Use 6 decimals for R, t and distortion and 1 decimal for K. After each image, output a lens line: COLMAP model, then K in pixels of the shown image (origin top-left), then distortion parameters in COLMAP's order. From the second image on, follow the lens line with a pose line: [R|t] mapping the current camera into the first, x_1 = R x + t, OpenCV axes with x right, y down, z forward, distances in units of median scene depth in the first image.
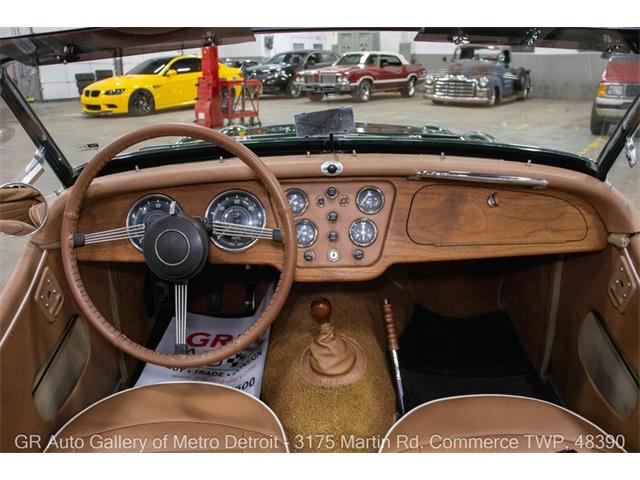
lens RADIAL K [[519.3, 0, 323.5], [0, 519.3, 243.6], [0, 0, 1]] dist [-0.147767, 0.124148]
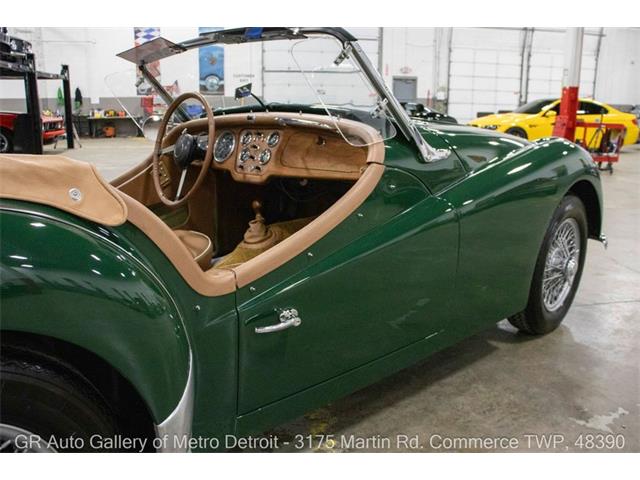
lens RADIAL K [[541.2, 0, 333.6], [0, 541.2, 216.1], [0, 0, 1]] dist [-0.103269, 0.070453]
pose [[0.730295, 0.149996, -0.666461, 1.253592], [-0.244720, 0.968292, -0.050232, 0.171419], [0.637794, 0.199781, 0.743846, -0.134873]]
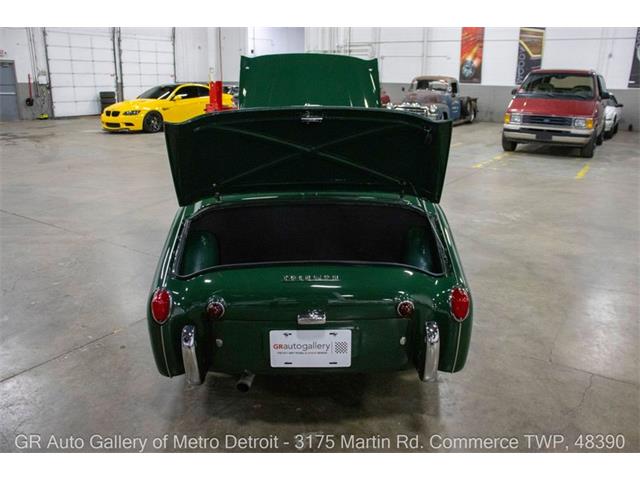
lens RADIAL K [[519.3, 0, 318.4], [0, 519.3, 223.6], [0, 0, 1]] dist [-0.147767, 0.124148]
pose [[0.999158, 0.007052, 0.040421, -0.108309], [-0.004084, 0.997321, -0.073035, 0.552165], [-0.040828, 0.072808, 0.996510, -2.275568]]
